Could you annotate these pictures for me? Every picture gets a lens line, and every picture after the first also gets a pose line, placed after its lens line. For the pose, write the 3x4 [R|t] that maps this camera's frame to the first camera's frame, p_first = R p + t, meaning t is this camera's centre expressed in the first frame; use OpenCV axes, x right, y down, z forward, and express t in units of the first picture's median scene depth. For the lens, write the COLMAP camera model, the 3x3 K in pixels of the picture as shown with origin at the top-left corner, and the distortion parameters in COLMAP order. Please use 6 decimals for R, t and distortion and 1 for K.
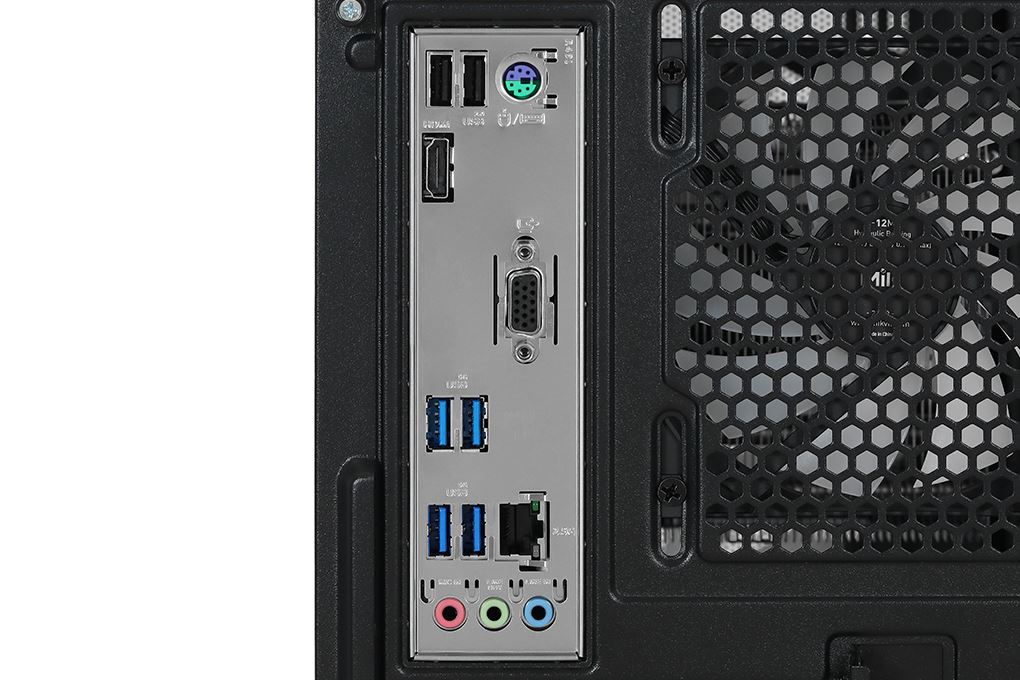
lens RADIAL K [[2999.8, 0, 515.2], [0, 2999.8, 331.3], [0, 0, 1]] dist [-0.054572, 0.000000]
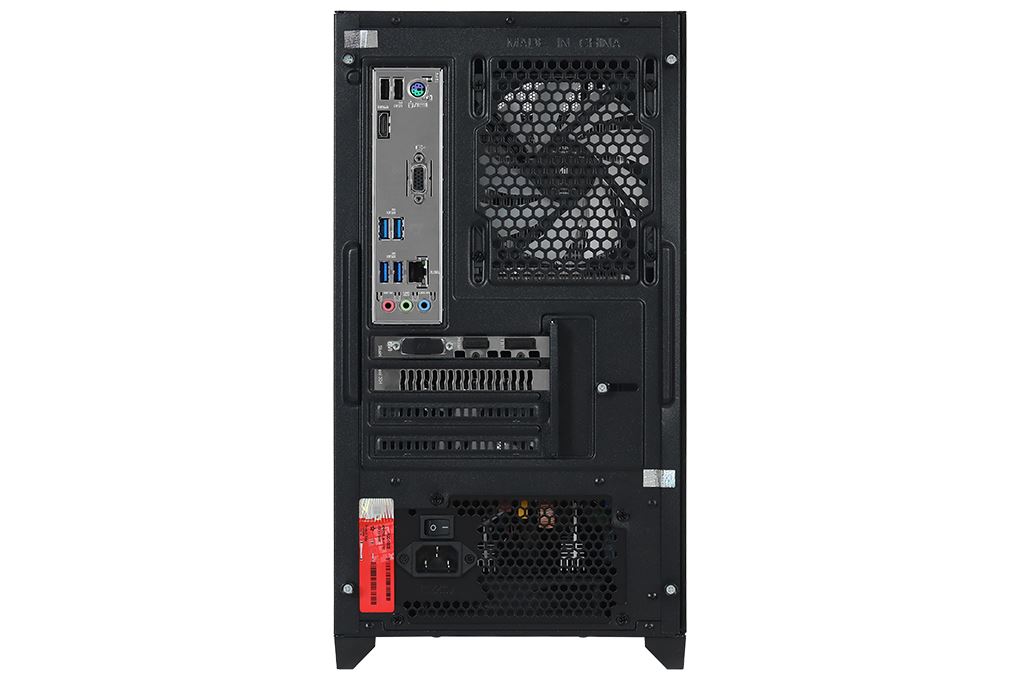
lens RADIAL K [[2999.8, 0, 509.3], [0, 2999.8, 343.5], [0, 0, 1]] dist [-0.054572, 0.000000]
pose [[0.999712, 0.000620, 0.023974, 0.018526], [0.000118, 0.999526, -0.030782, 0.200787], [-0.023982, 0.030776, 0.999239, -1.455749]]
